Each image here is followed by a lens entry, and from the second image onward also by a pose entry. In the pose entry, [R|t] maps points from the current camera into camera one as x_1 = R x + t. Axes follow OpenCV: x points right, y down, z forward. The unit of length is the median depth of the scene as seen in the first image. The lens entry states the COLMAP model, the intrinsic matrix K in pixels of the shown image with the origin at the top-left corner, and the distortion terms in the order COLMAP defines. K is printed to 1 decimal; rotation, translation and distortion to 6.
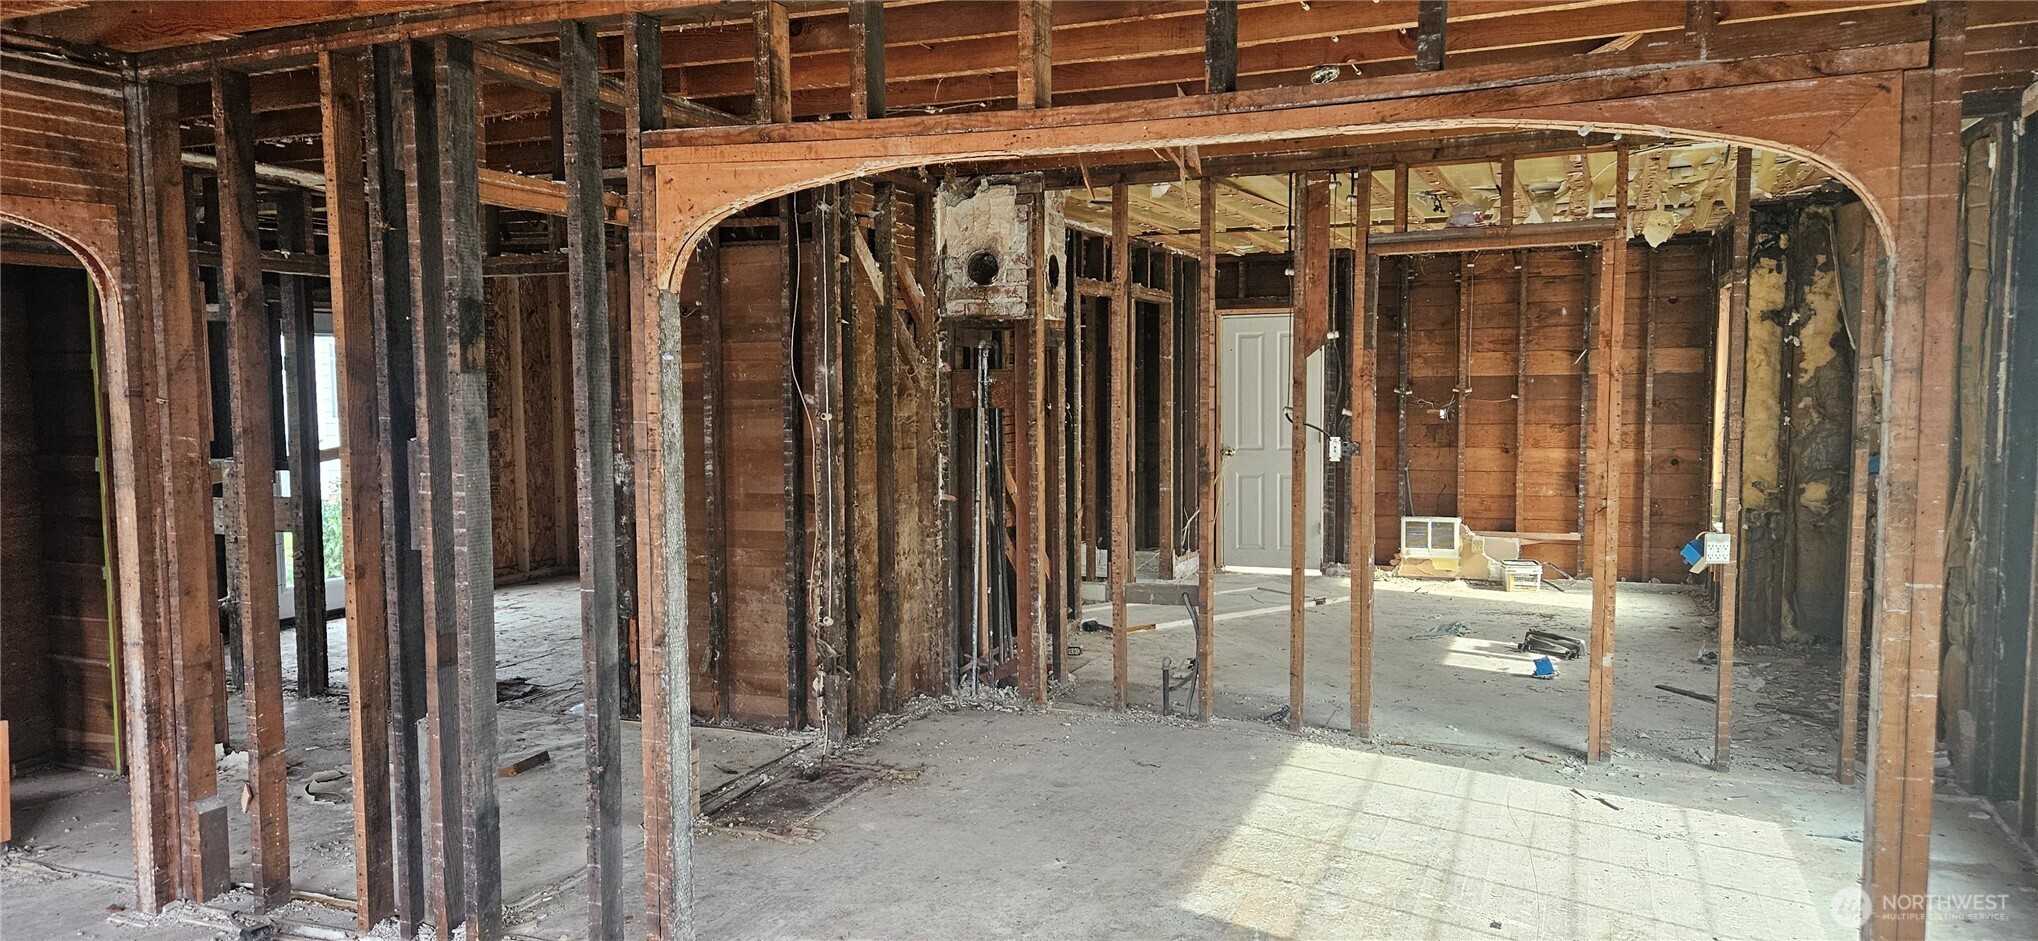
lens RADIAL K [[1375.8, 0, 1009.1], [0, 1375.8, 473.5], [0, 0, 1]] dist [0.067095, -0.028680]
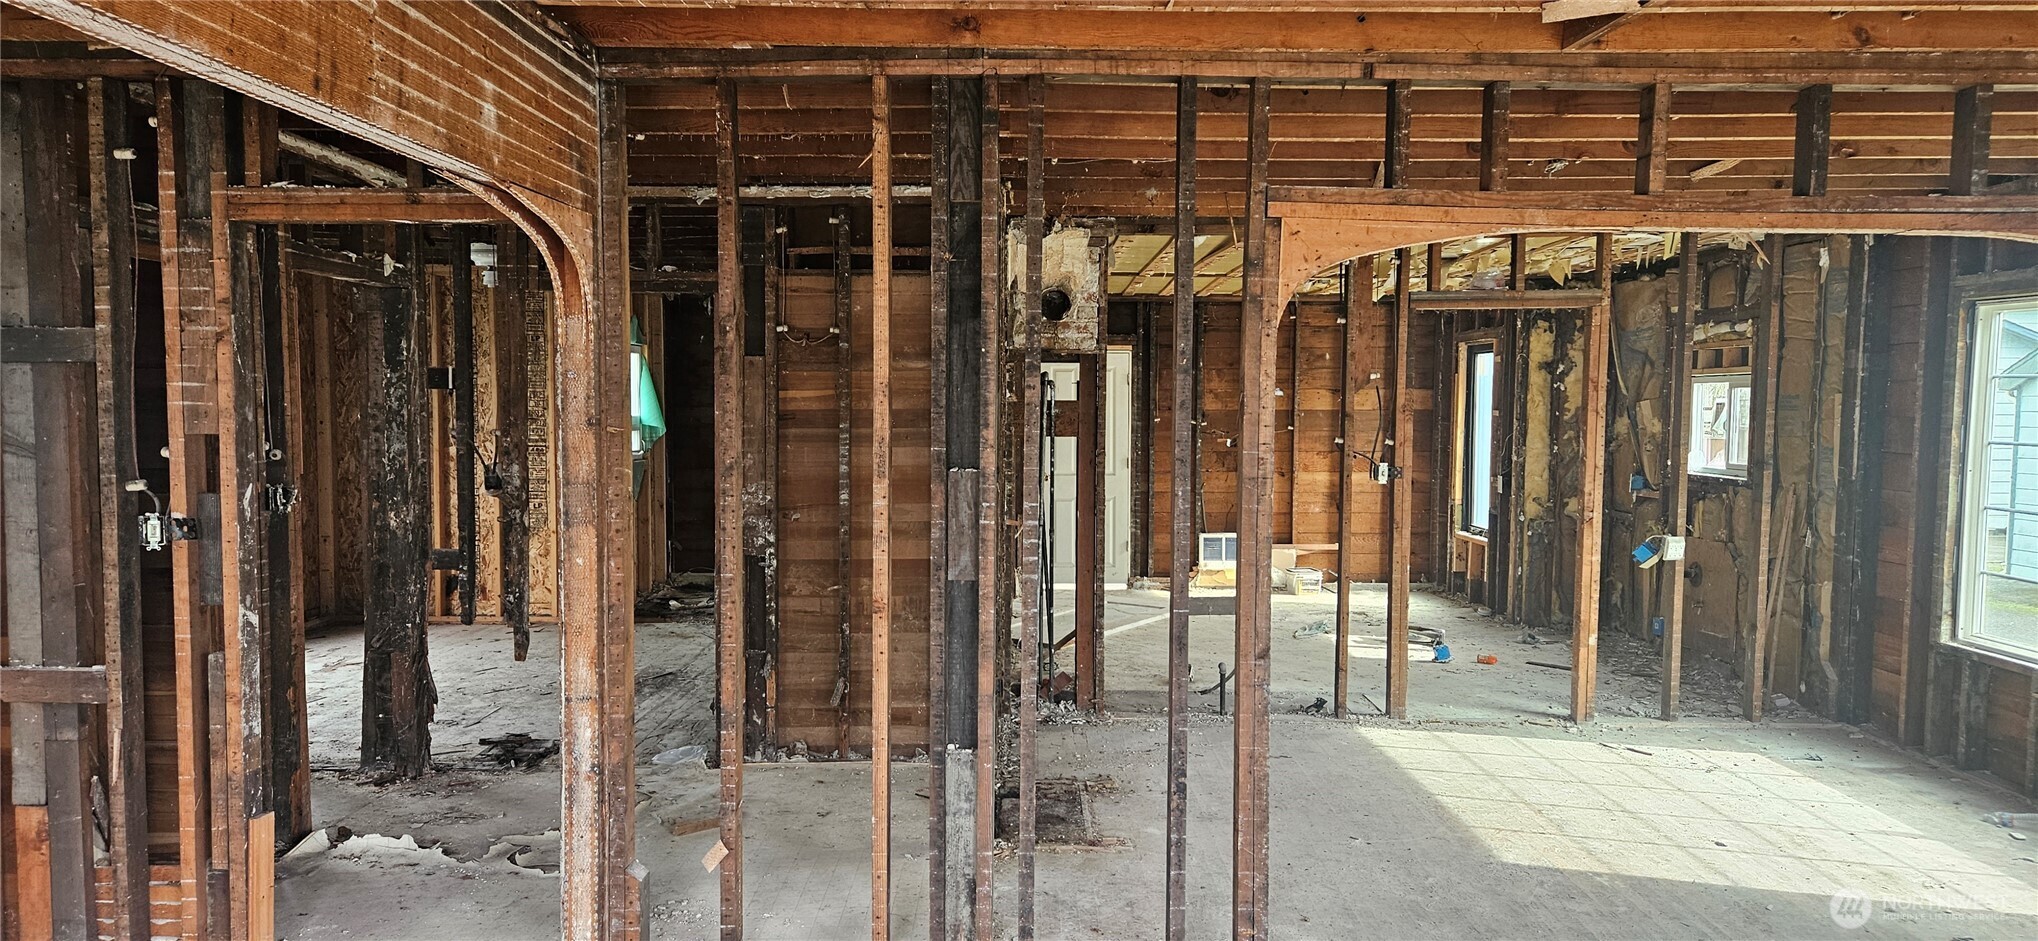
lens RADIAL K [[1375.8, 0, 1012.8], [0, 1375.8, 481.1], [0, 0, 1]] dist [0.067095, -0.028680]
pose [[0.917637, -0.009733, 0.397301, -0.483356], [0.015019, 0.999835, -0.010196, -0.003663], [-0.397136, 0.015323, 0.917632, 0.047942]]
